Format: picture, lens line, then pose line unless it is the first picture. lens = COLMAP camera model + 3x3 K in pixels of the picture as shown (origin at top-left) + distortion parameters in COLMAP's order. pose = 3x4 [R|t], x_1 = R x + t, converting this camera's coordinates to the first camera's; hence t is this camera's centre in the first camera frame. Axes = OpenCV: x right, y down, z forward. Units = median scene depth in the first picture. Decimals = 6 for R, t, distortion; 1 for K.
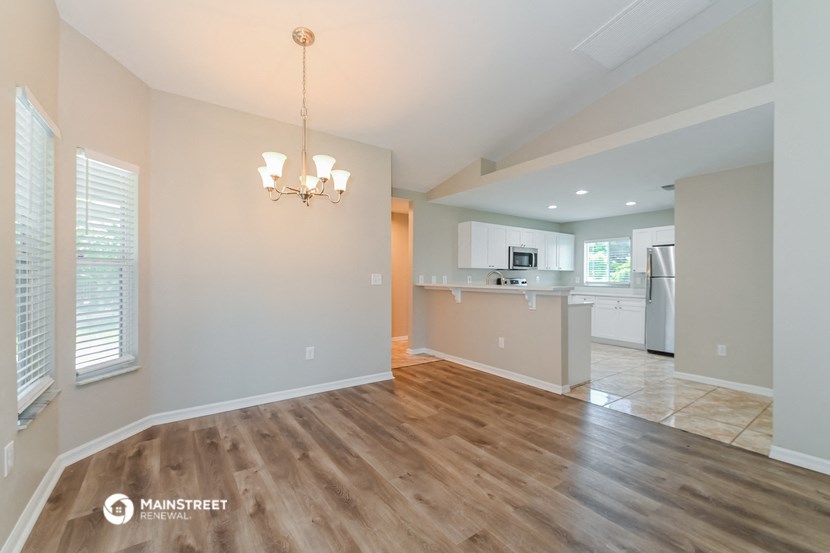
lens RADIAL K [[355.0, 0, 411.2], [0, 355.0, 279.1], [0, 0, 1]] dist [-0.001552, -0.000169]
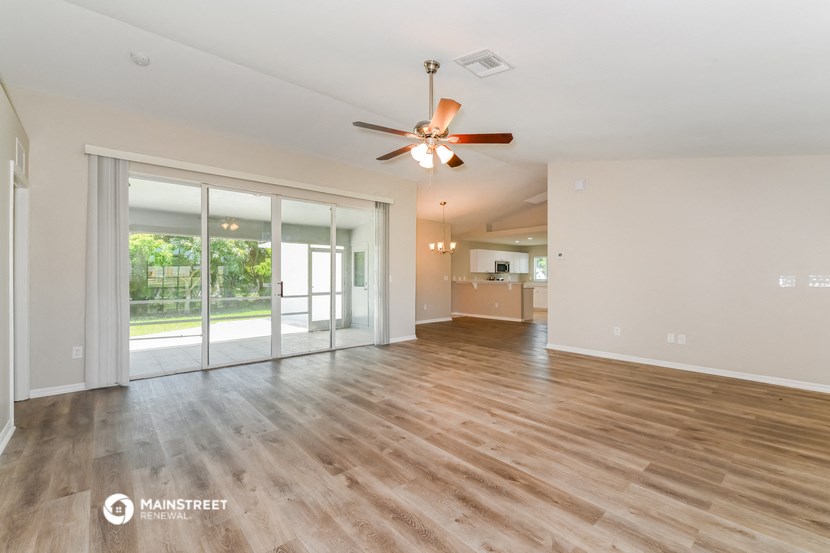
lens RADIAL K [[355.0, 0, 416.2], [0, 355.0, 274.8], [0, 0, 1]] dist [-0.001552, -0.000169]
pose [[0.994787, -0.008872, 0.101588, -0.348303], [0.010363, 0.999846, -0.014154, 0.005615], [-0.101447, 0.015133, 0.994726, -0.872654]]
